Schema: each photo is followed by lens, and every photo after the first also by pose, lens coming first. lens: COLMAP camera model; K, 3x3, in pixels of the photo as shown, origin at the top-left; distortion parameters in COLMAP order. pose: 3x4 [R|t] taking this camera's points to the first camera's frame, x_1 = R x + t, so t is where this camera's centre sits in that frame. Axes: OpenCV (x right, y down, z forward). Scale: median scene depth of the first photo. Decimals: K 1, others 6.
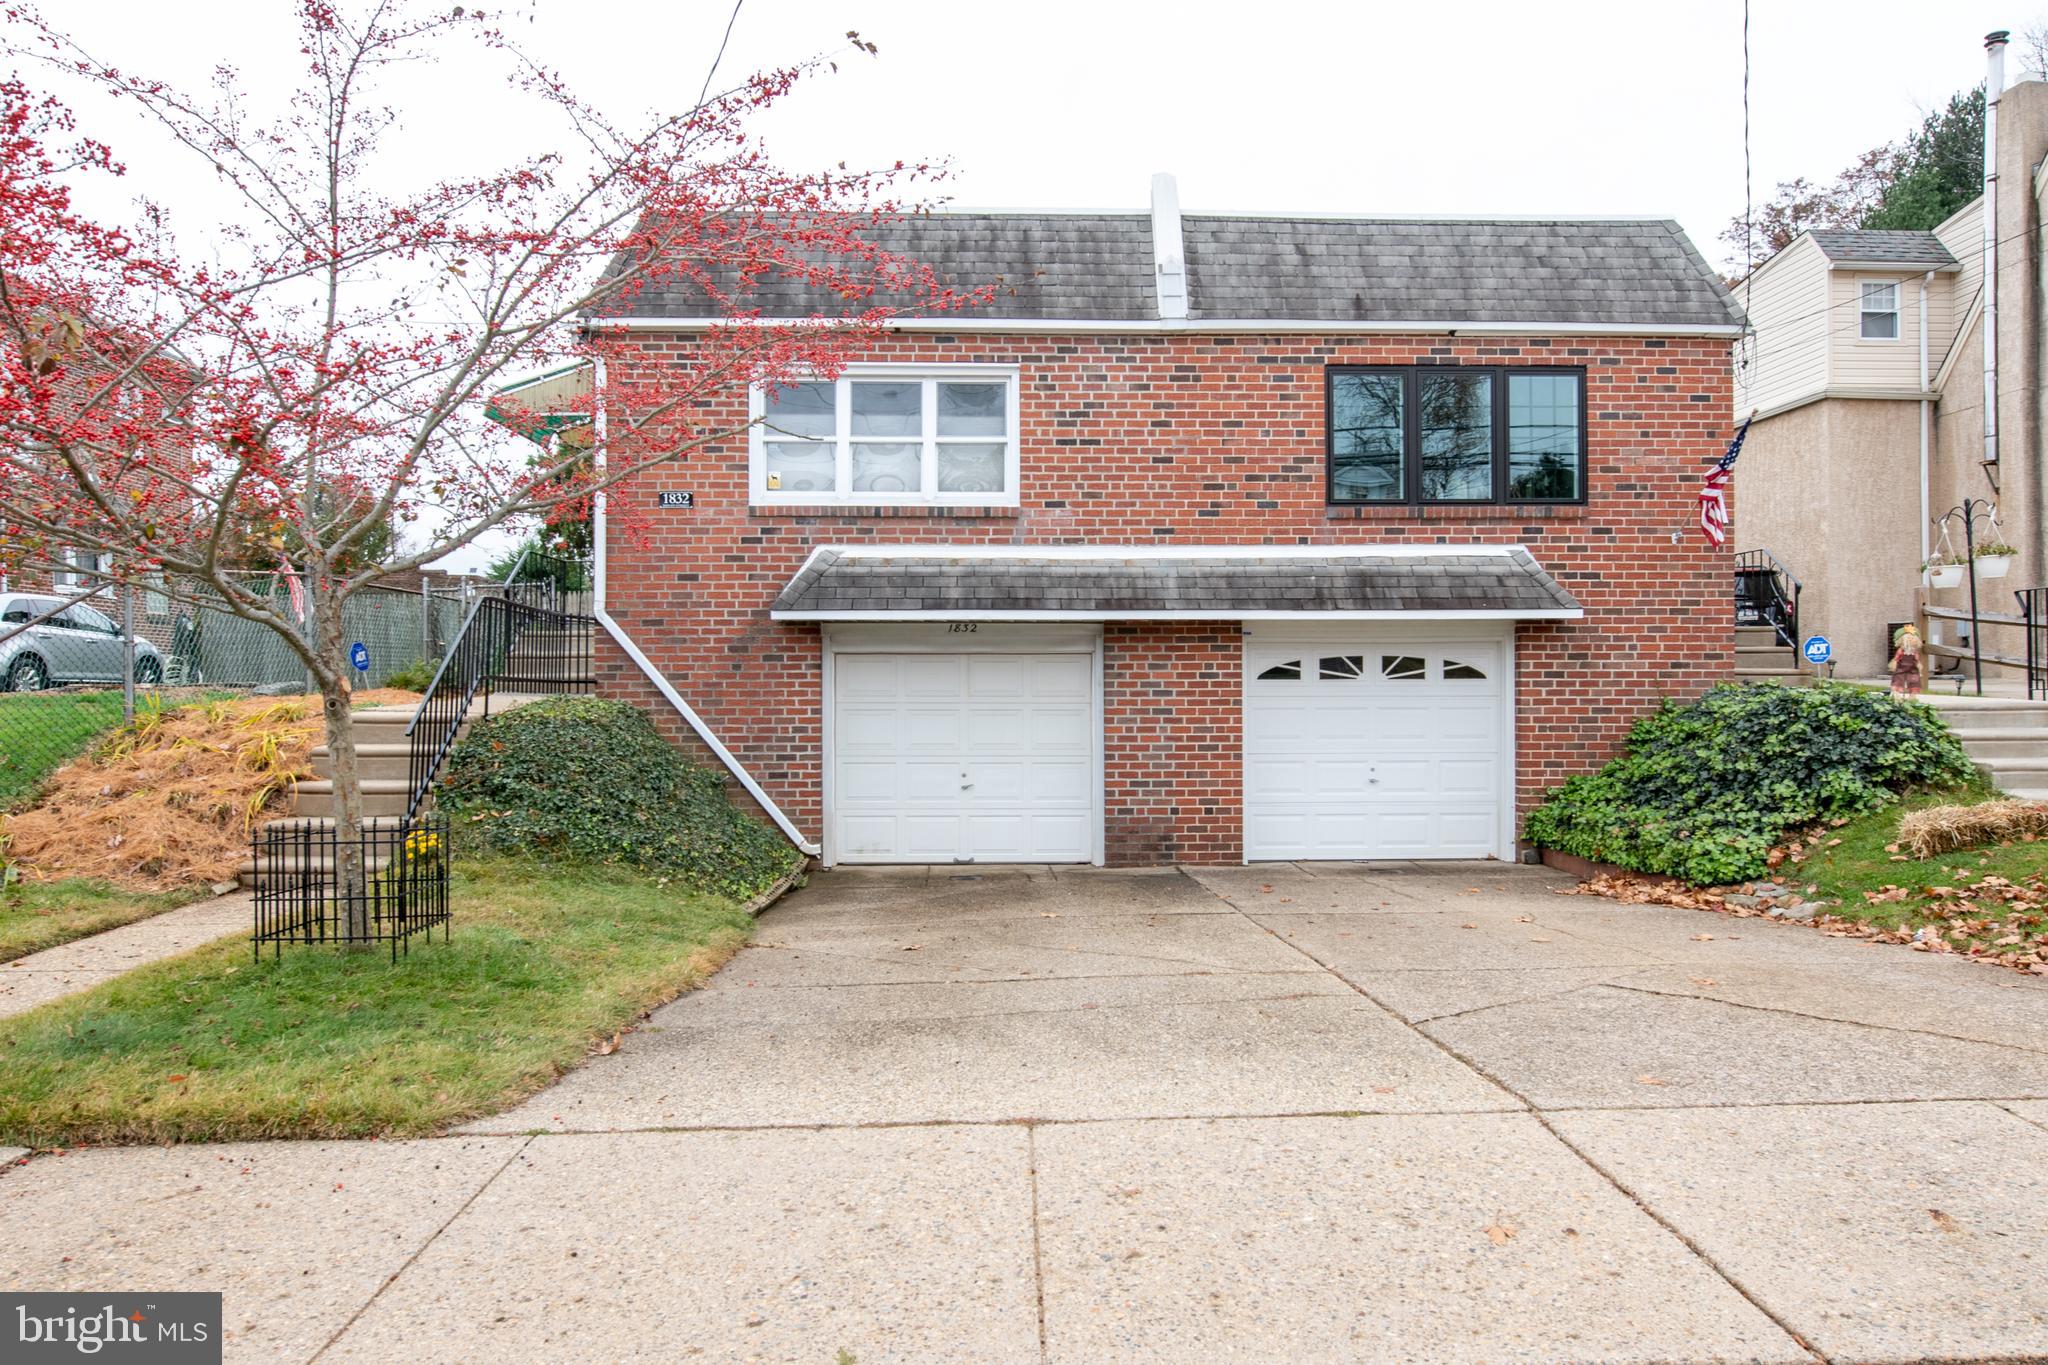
lens RADIAL K [[1063.6, 0, 1024.0], [0, 1063.6, 682.5], [0, 0, 1]] dist [-0.004213, -0.001304]
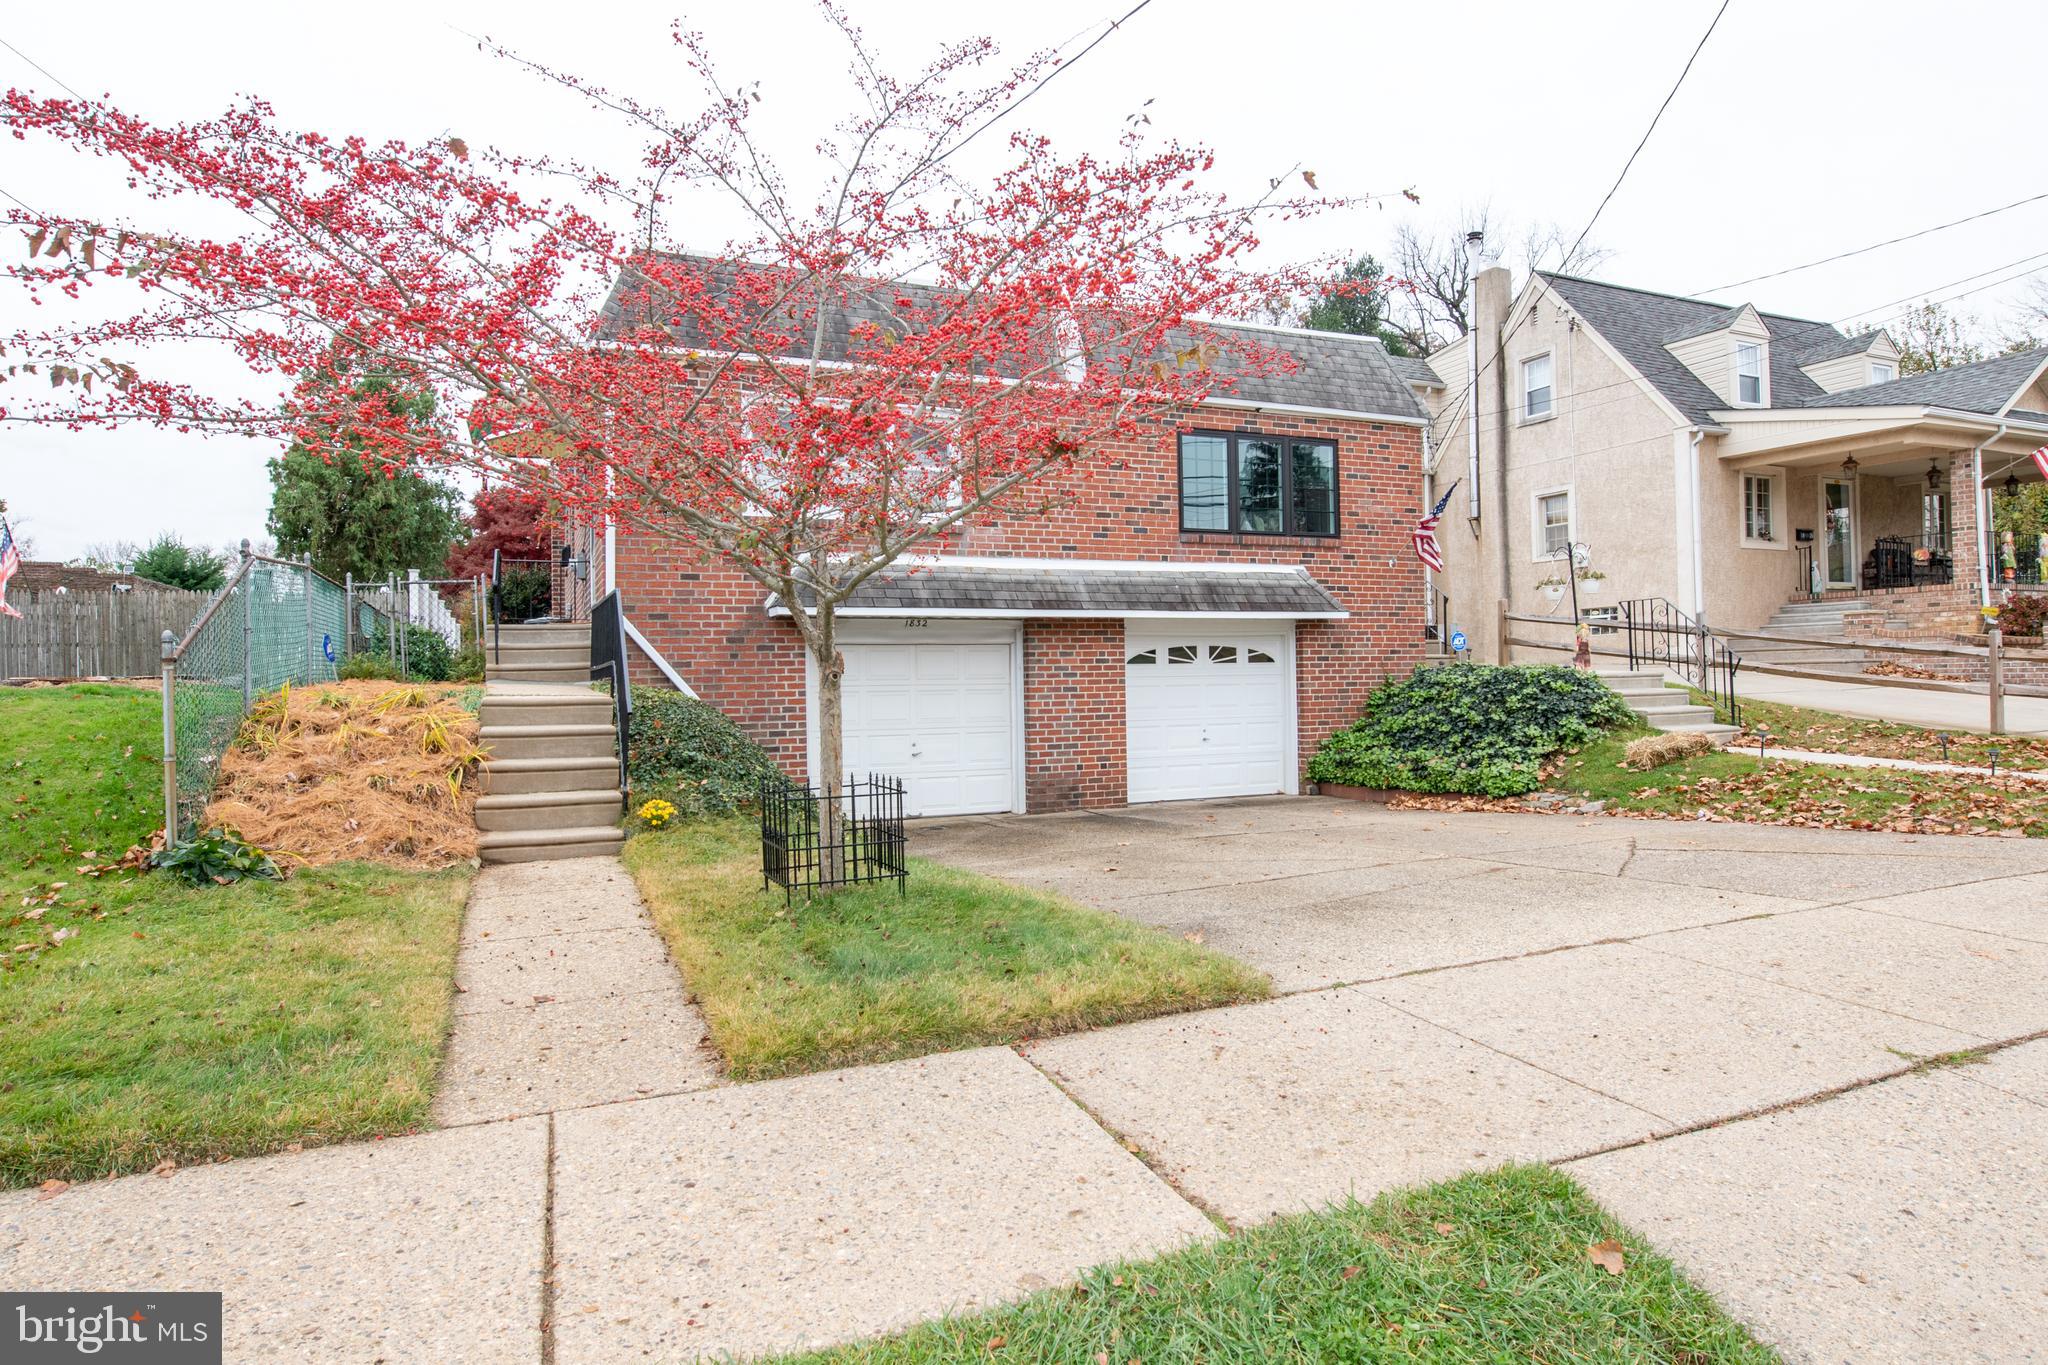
lens RADIAL K [[872.2, 0, 1023.5], [0, 872.2, 662.1], [0, 0, 1]] dist [-0.003270, -0.000254]
pose [[0.959449, -0.007735, 0.281776, -0.219383], [0.011253, 0.999878, -0.010868, 0.005330], [-0.281657, 0.013598, 0.959419, 0.011708]]
